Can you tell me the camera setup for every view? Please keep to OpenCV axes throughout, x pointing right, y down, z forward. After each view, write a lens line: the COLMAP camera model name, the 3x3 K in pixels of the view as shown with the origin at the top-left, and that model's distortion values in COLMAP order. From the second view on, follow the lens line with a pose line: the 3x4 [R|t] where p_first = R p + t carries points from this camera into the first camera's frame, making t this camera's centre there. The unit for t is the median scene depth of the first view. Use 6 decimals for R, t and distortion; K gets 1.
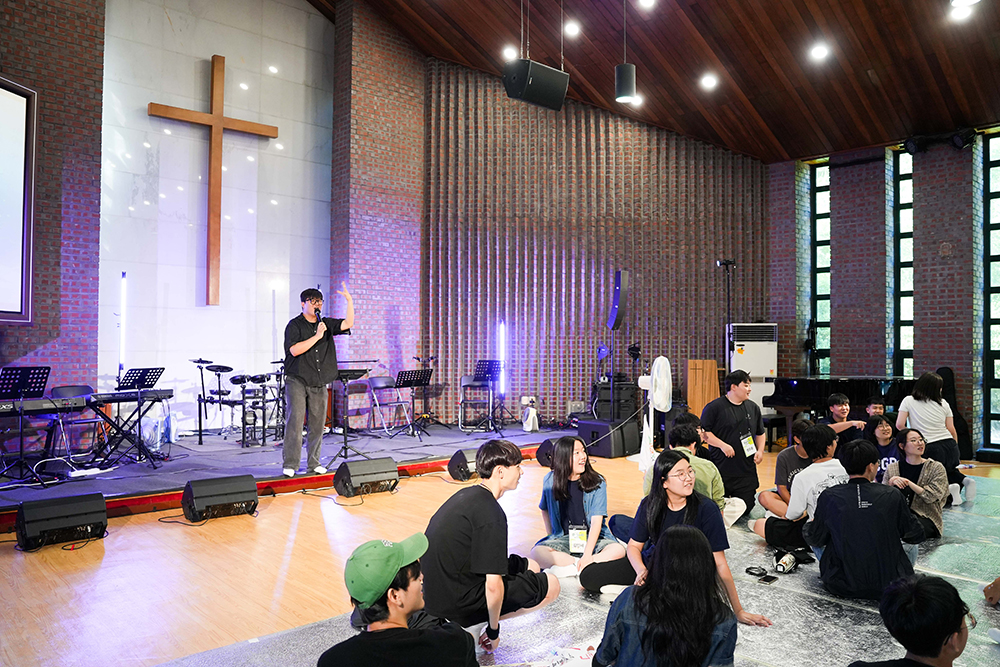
lens RADIAL K [[736.6, 0, 448.9], [0, 736.6, 350.1], [0, 0, 1]] dist [-0.092543, 0.096904]
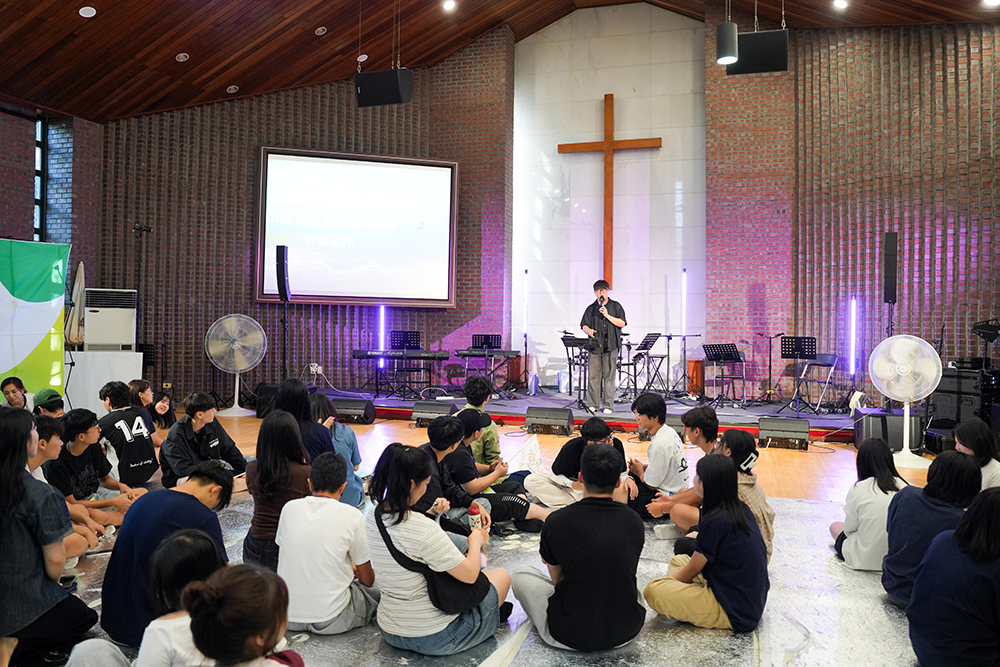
lens RADIAL K [[719.6, 0, 514.7], [0, 719.6, 321.3], [0, 0, 1]] dist [-0.110051, 0.081256]
pose [[0.536357, -0.000923, -0.843991, 0.596572], [-0.014303, 0.999846, -0.010183, 0.007425], [0.843870, 0.017534, 0.536261, 0.179941]]
